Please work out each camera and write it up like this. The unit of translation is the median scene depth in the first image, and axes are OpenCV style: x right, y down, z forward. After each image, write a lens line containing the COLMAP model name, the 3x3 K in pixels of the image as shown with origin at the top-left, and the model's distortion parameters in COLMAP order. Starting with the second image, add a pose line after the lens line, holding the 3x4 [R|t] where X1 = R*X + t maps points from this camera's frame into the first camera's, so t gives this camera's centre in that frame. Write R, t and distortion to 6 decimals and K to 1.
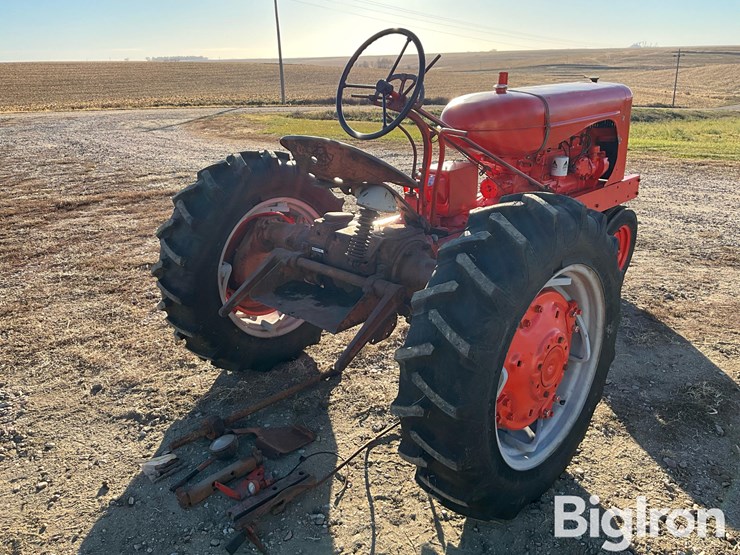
lens RADIAL K [[609.6, 0, 370.0], [0, 609.6, 277.5], [0, 0, 1]] dist [0.106810, -0.187516]
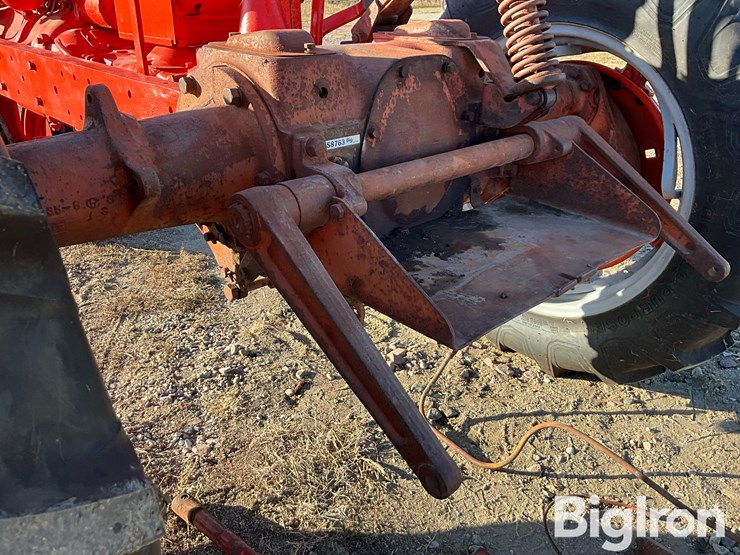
lens RADIAL K [[609.6, 0, 370.0], [0, 609.6, 277.5], [0, 0, 1]] dist [0.106810, -0.187516]
pose [[0.035278, -0.419963, 0.906855, -0.383676], [0.313721, 0.866204, 0.388934, -0.097741], [-0.948860, 0.270779, 0.162309, 0.889263]]
